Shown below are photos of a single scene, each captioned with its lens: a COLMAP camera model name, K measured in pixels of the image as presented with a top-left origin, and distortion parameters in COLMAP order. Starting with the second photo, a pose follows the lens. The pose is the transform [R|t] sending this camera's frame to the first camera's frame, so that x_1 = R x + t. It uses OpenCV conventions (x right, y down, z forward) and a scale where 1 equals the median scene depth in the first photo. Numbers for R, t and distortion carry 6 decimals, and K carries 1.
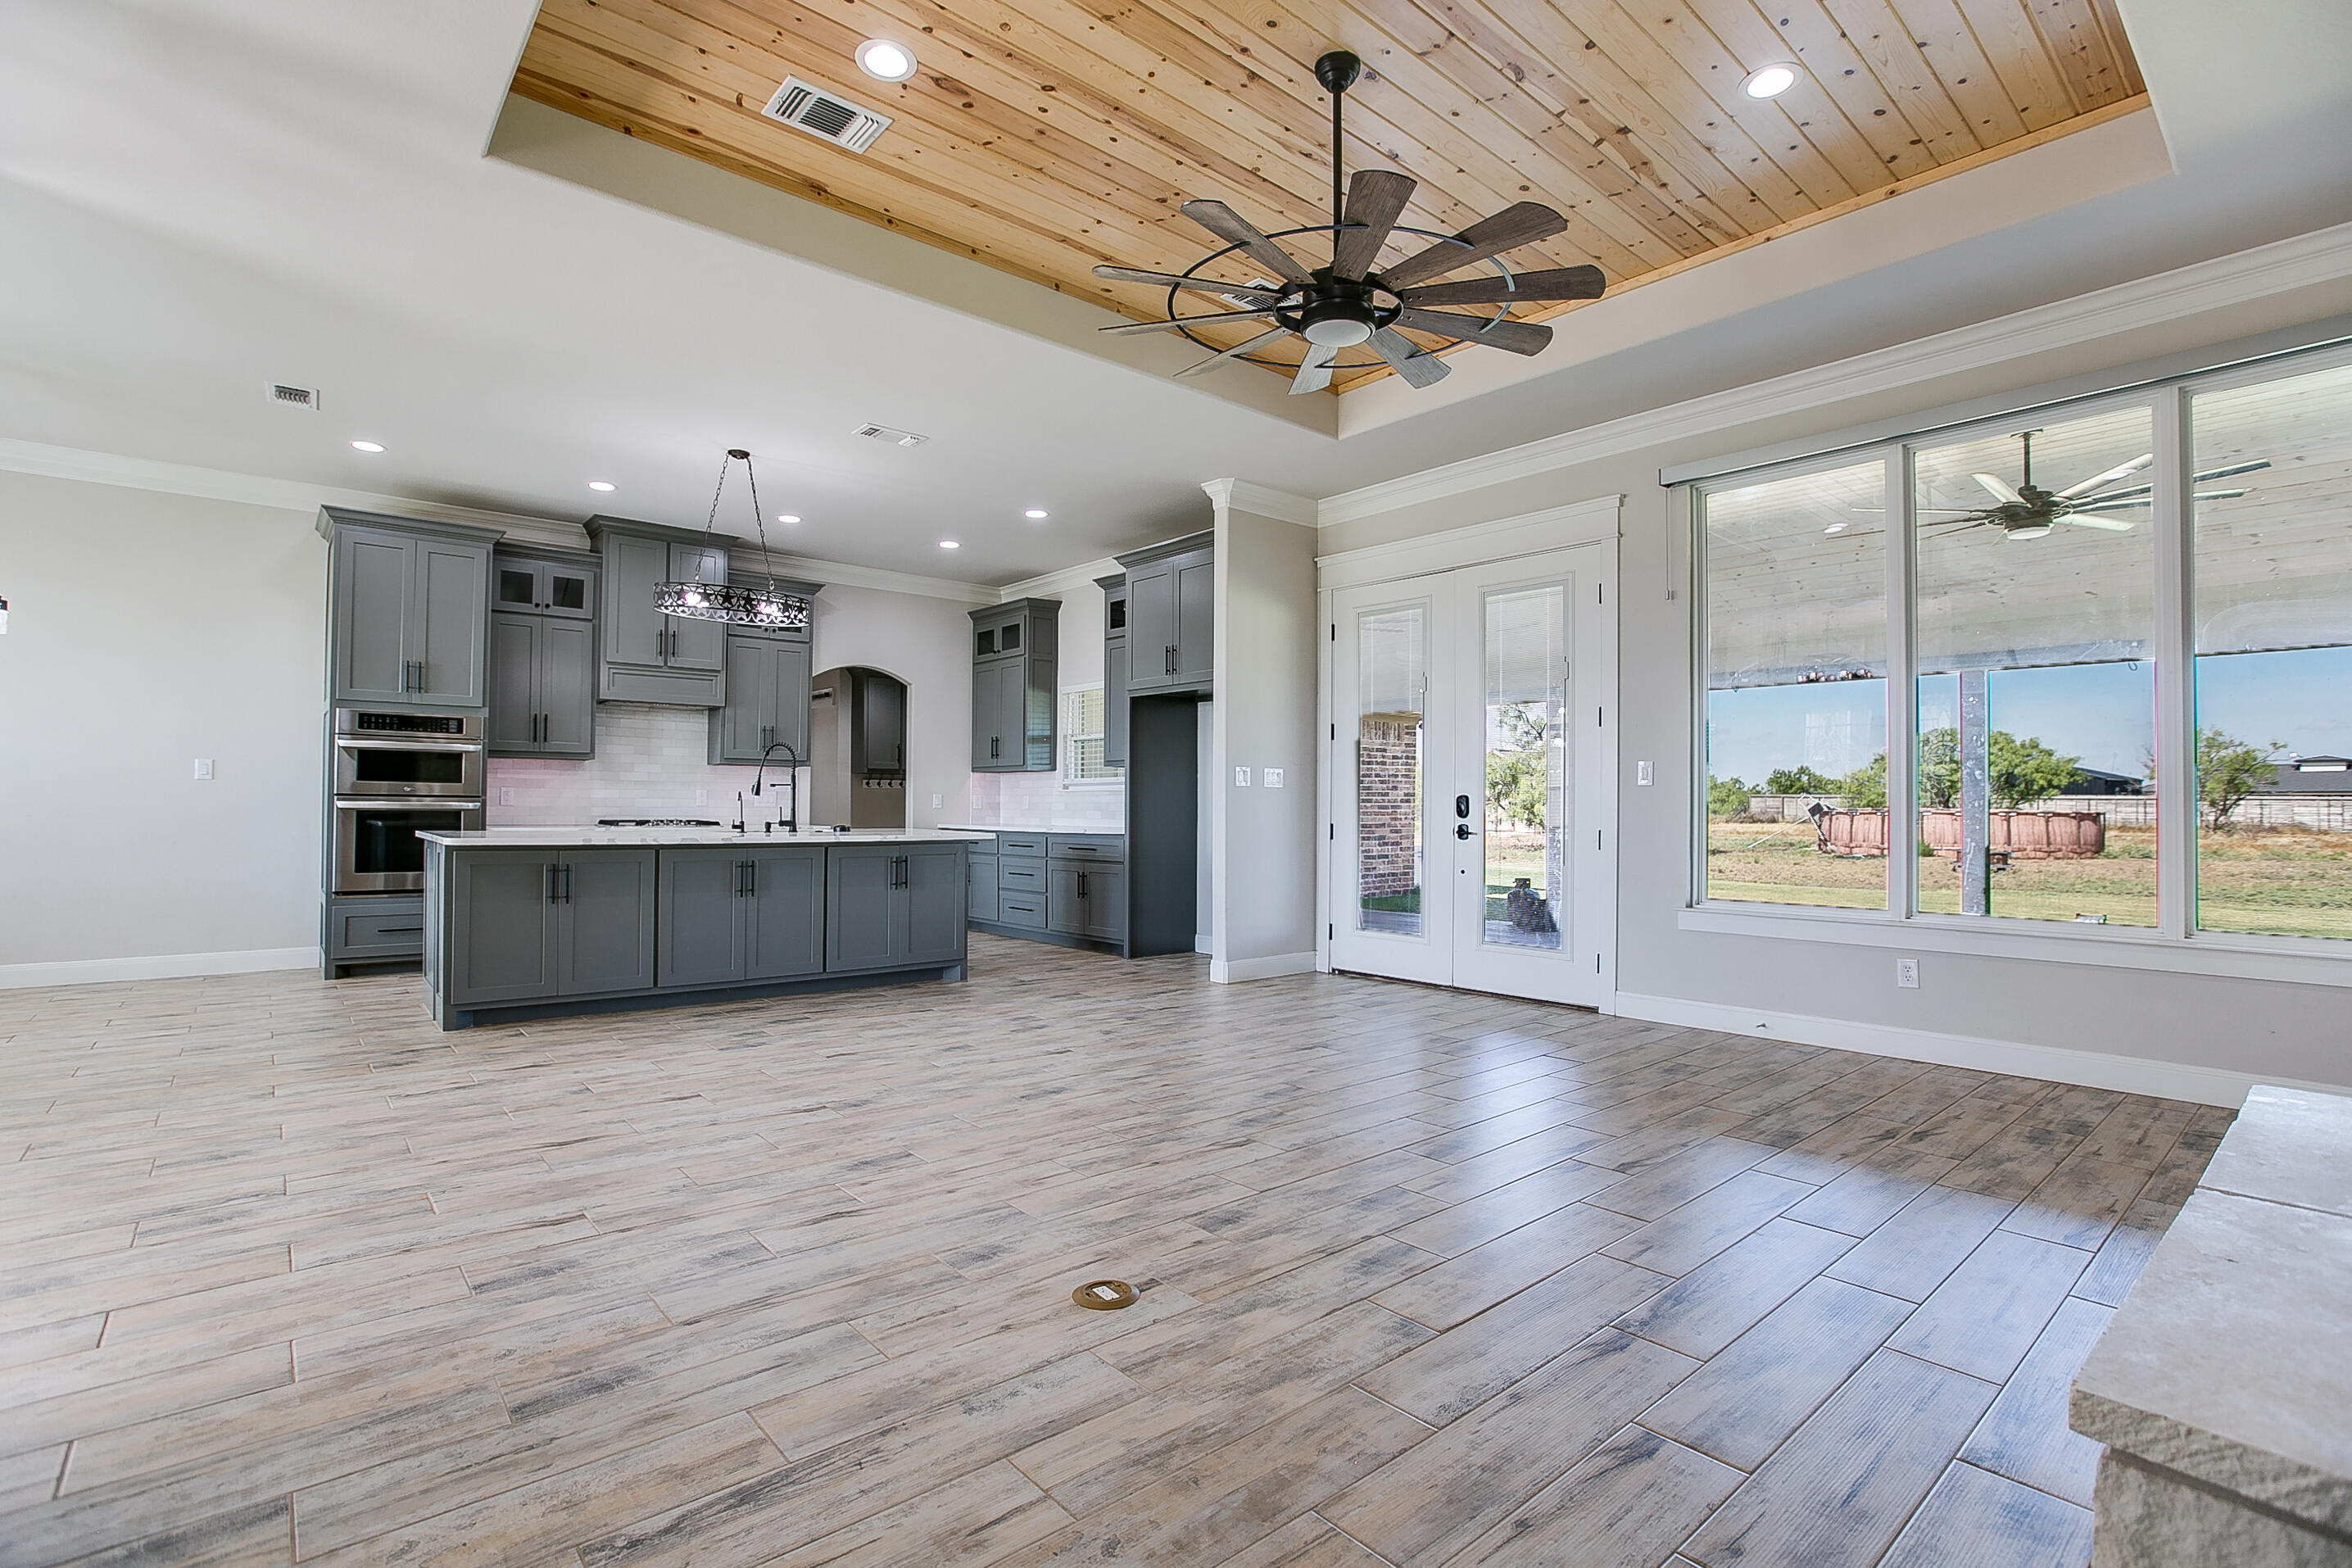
lens RADIAL K [[1094.1, 0, 1170.6], [0, 1094.1, 793.8], [0, 0, 1]] dist [-0.059873, 0.019935]
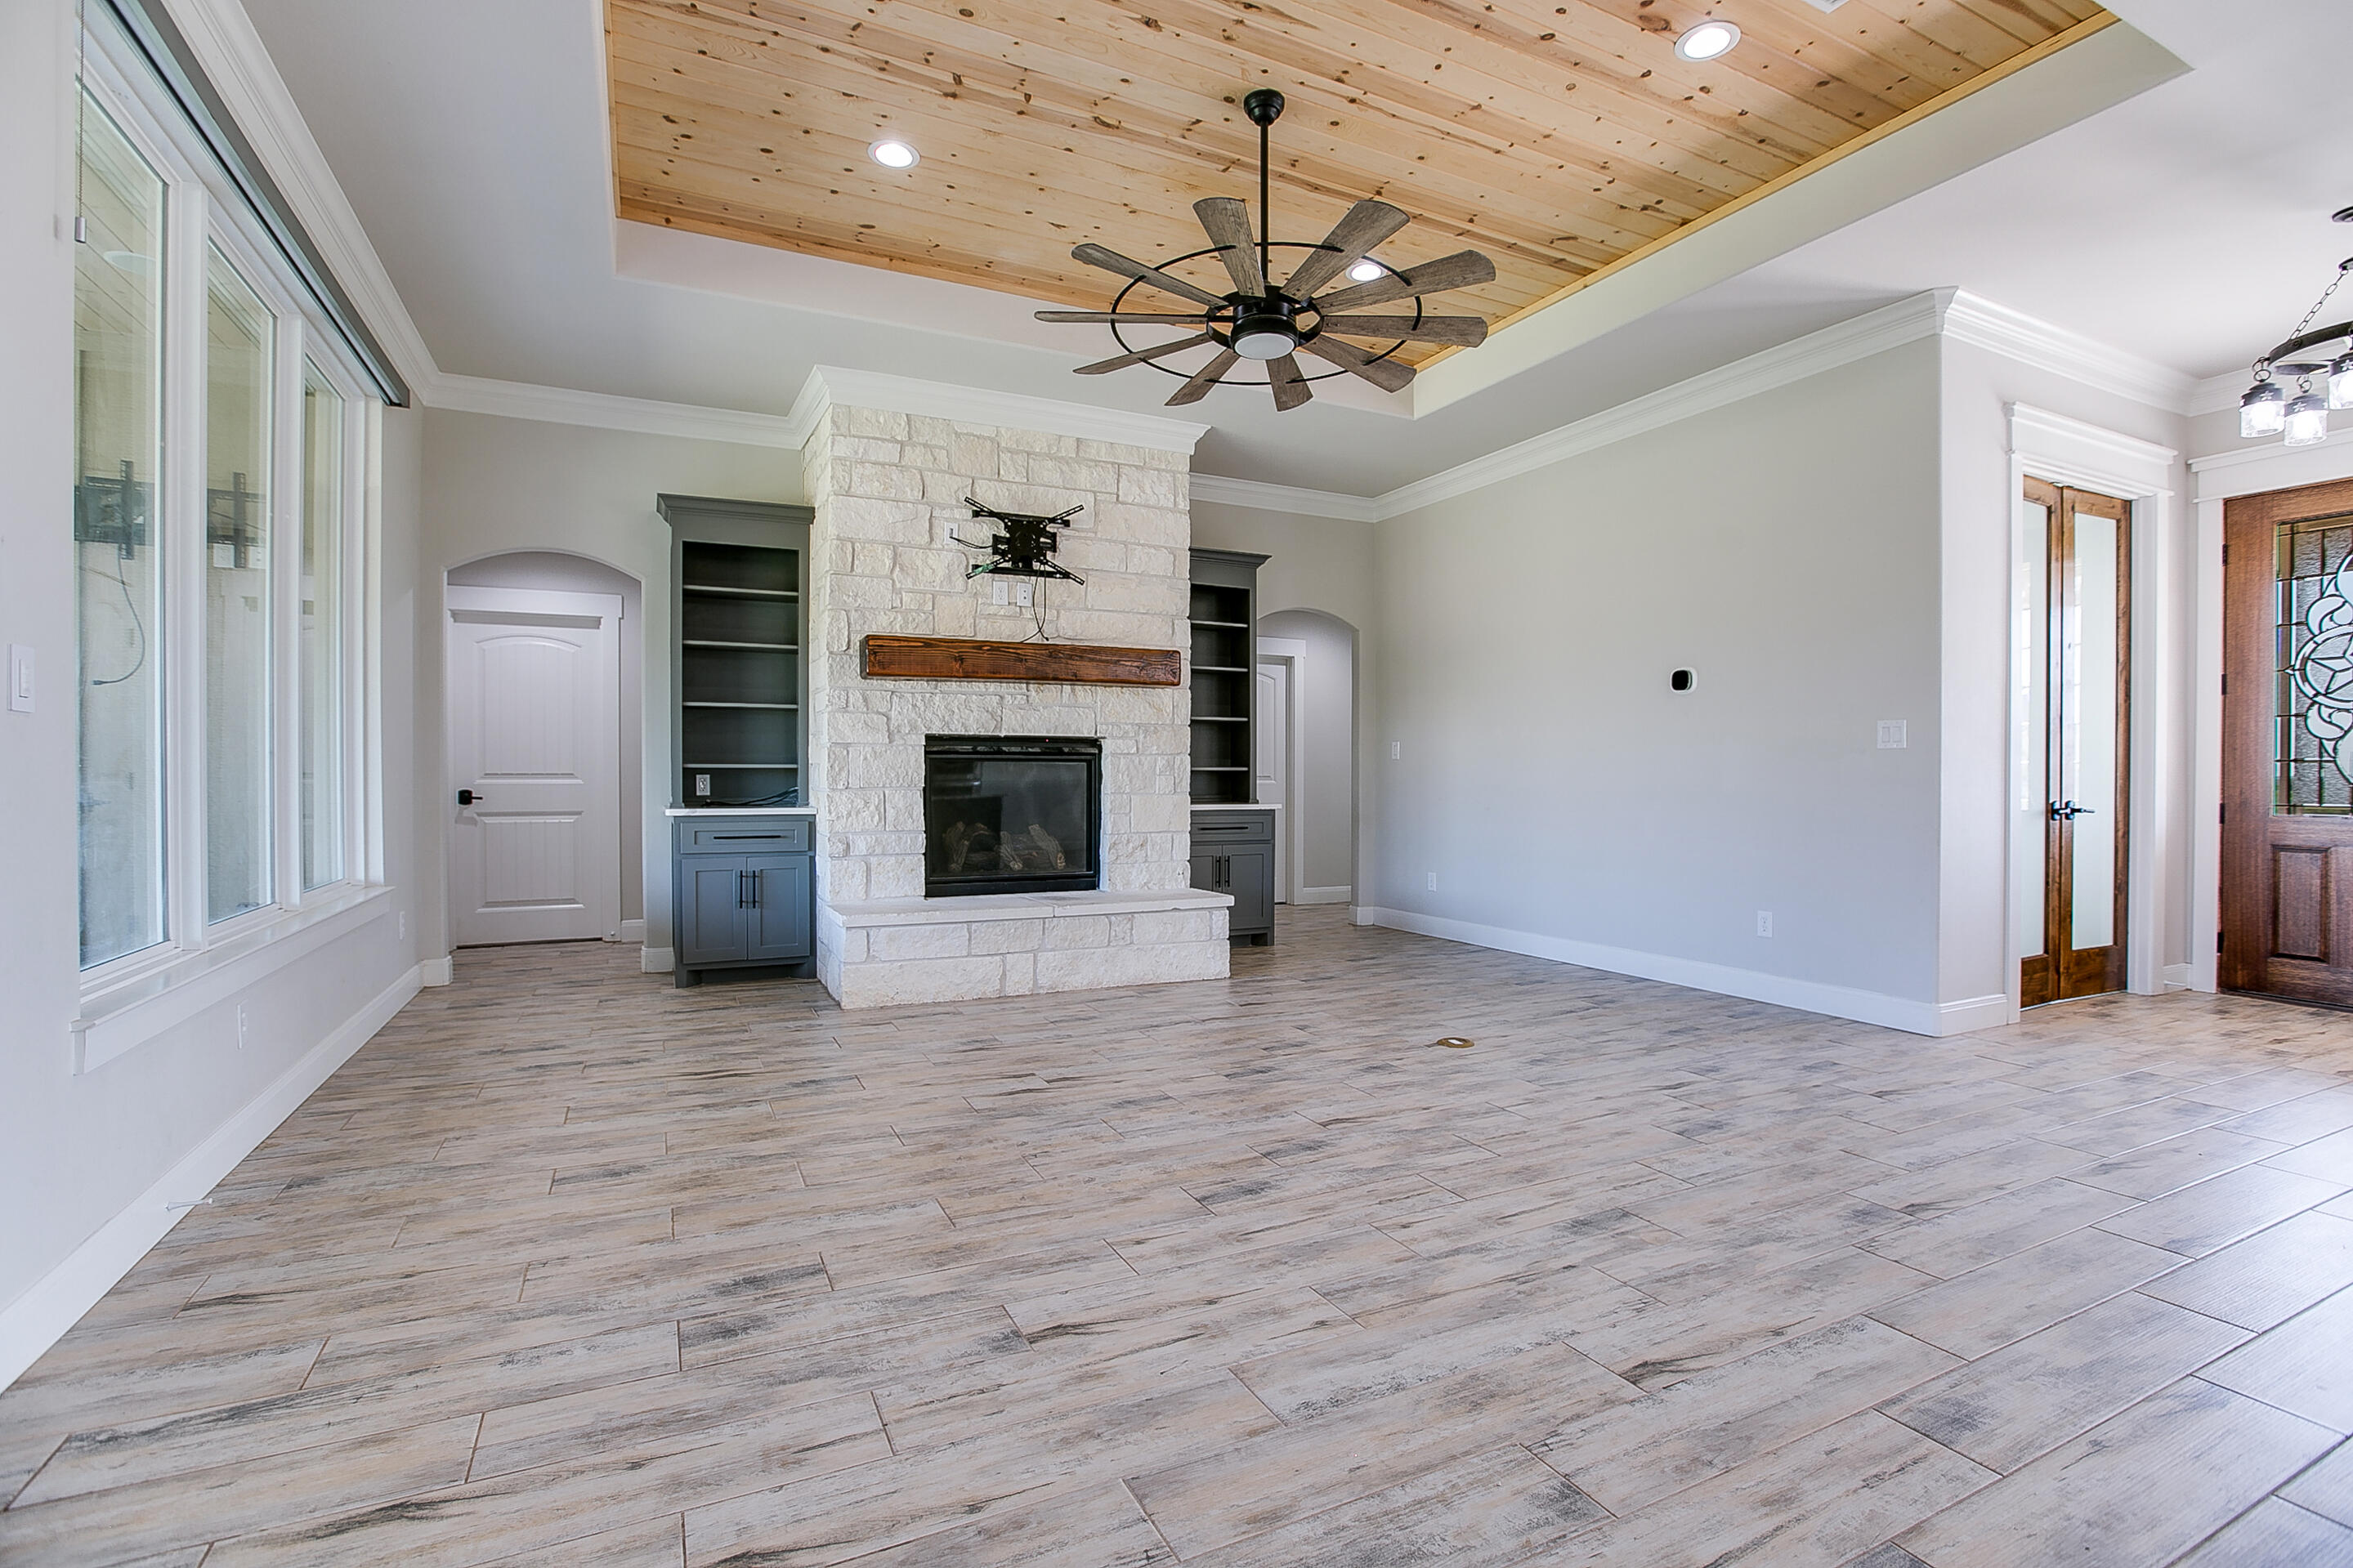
lens RADIAL K [[1085.1, 0, 1170.6], [0, 1085.1, 785.5], [0, 0, 1]] dist [-0.056946, 0.019947]
pose [[-0.967778, -0.010225, 0.251596, -0.019264], [-0.009842, 0.999948, 0.002784, 0.011399], [-0.251611, 0.000218, -0.967828, 1.182383]]
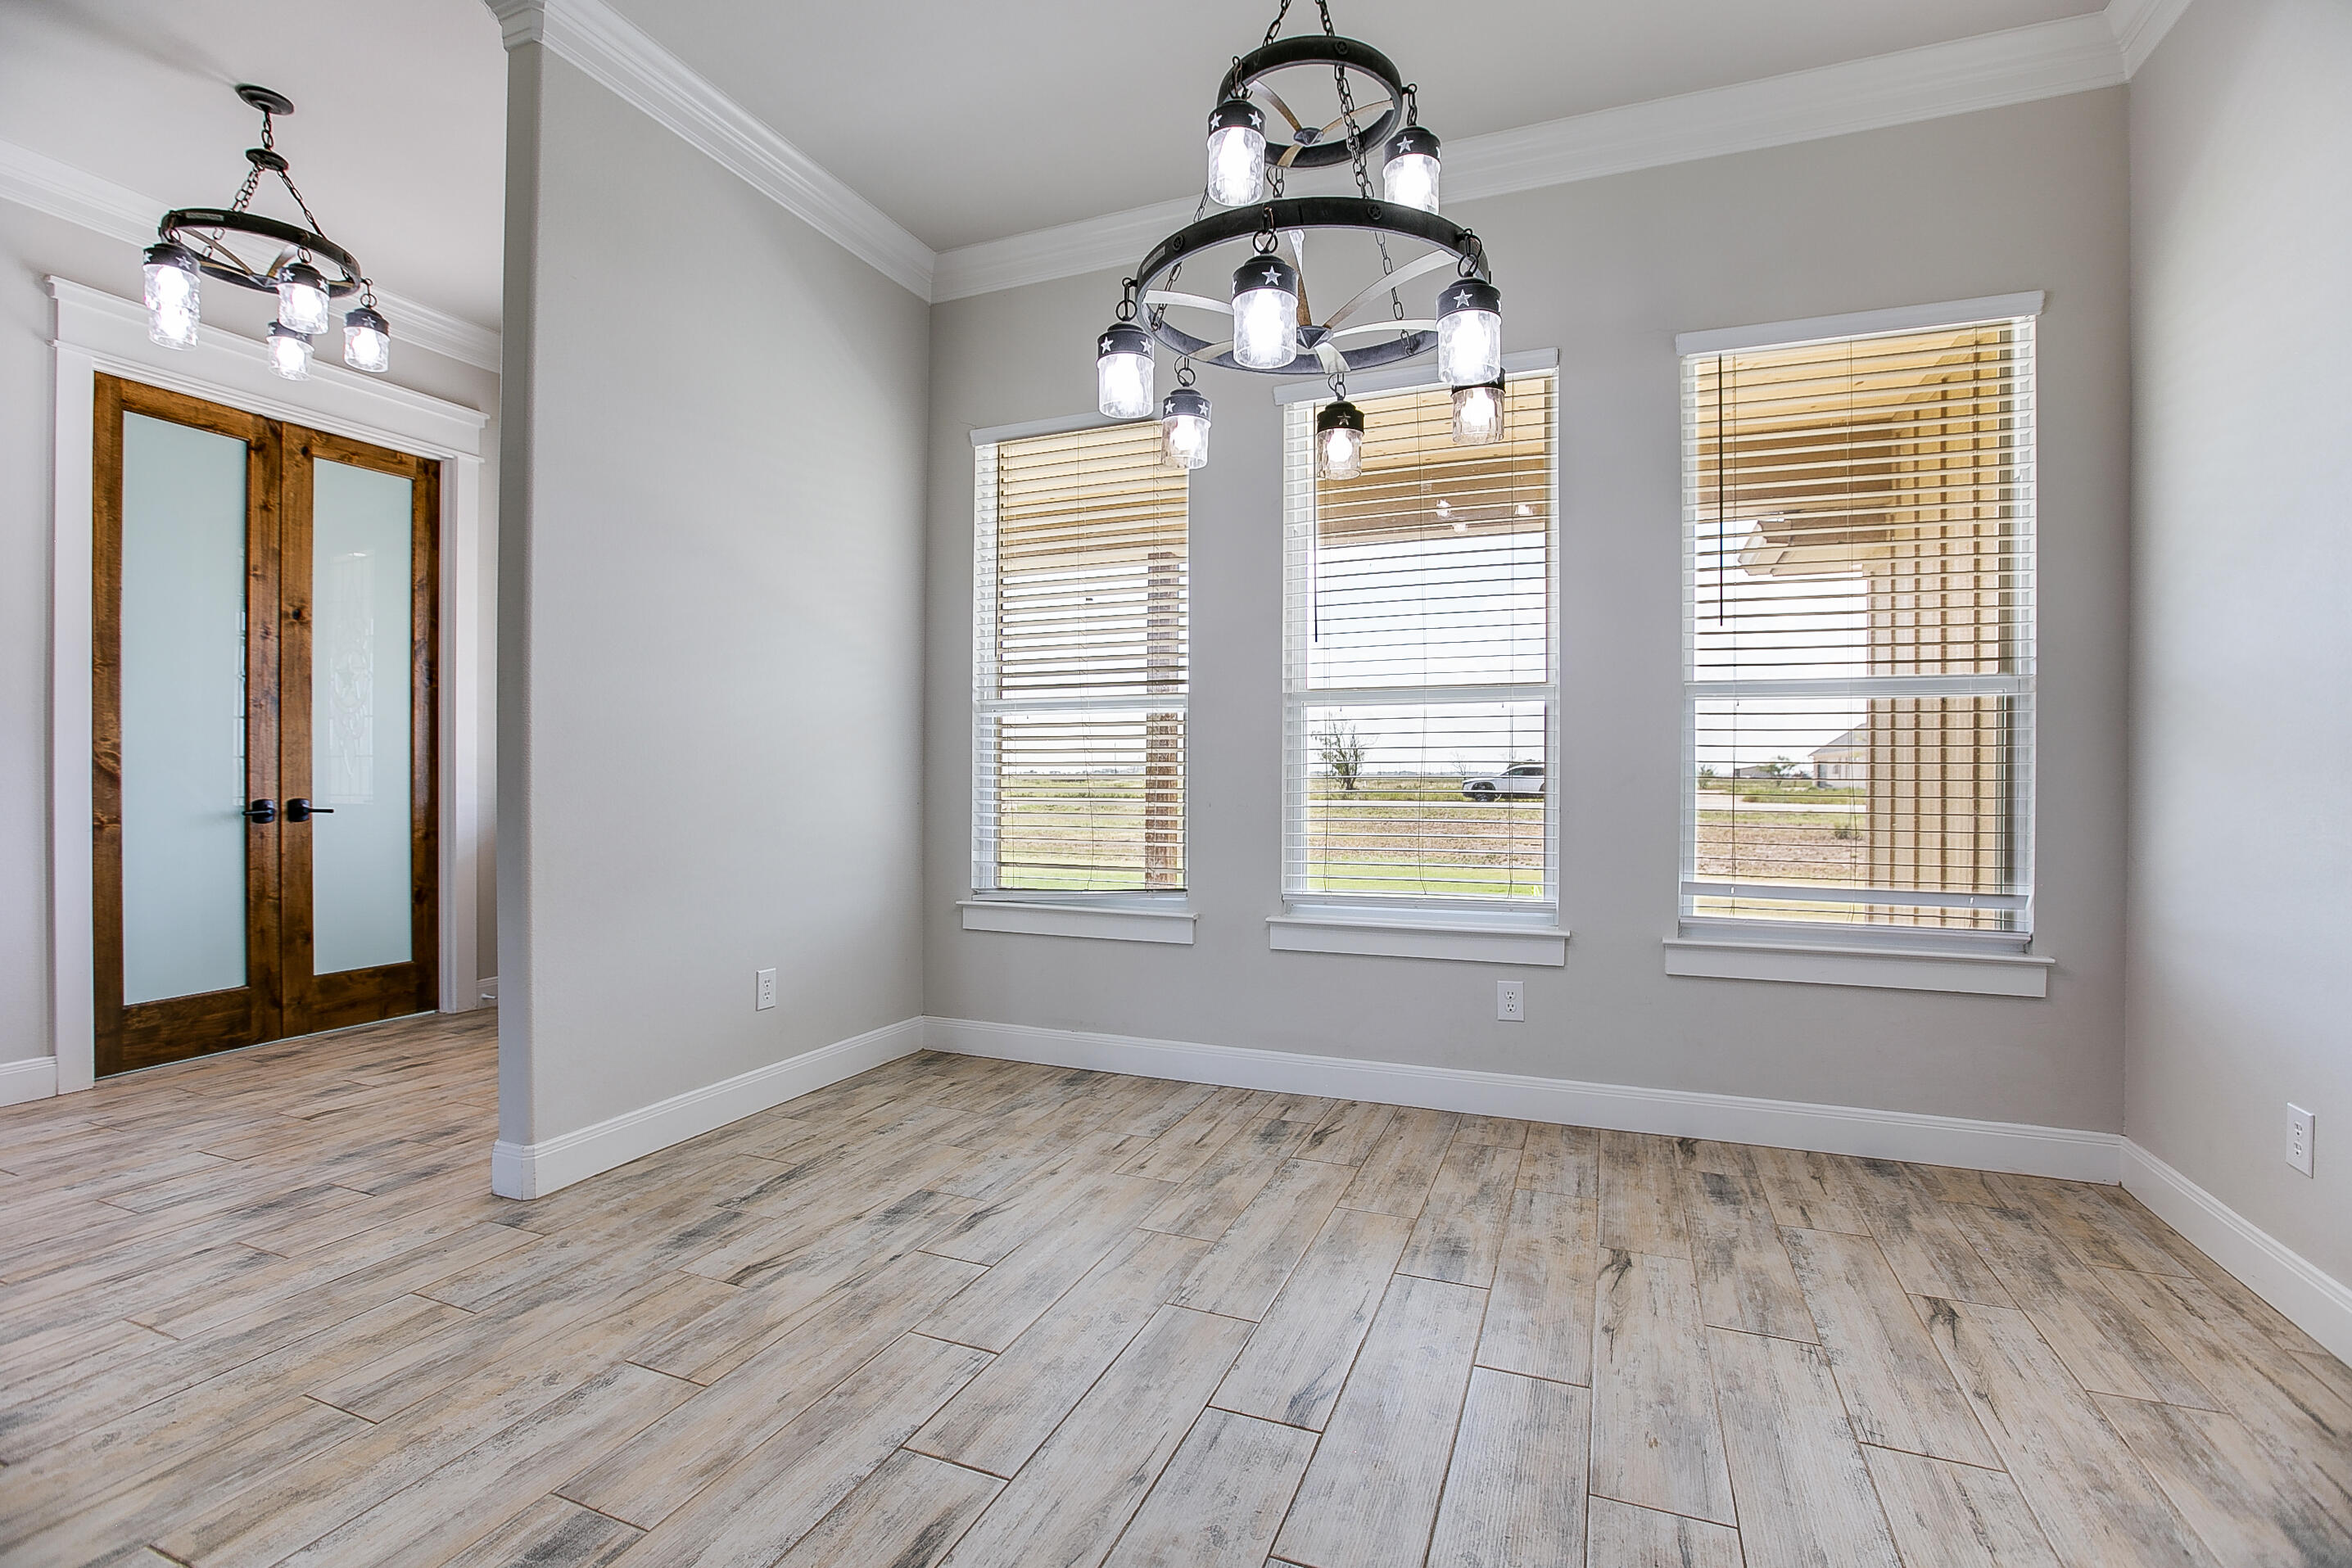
lens RADIAL K [[1078.5, 0, 1168.0], [0, 1078.5, 779.1], [0, 0, 1]] dist [-0.055650, 0.022780]
pose [[-0.894276, -0.007269, -0.447456, -0.734517], [-0.004081, 0.999959, -0.008089, 0.008622], [0.447496, -0.005408, -0.894269, 1.074108]]
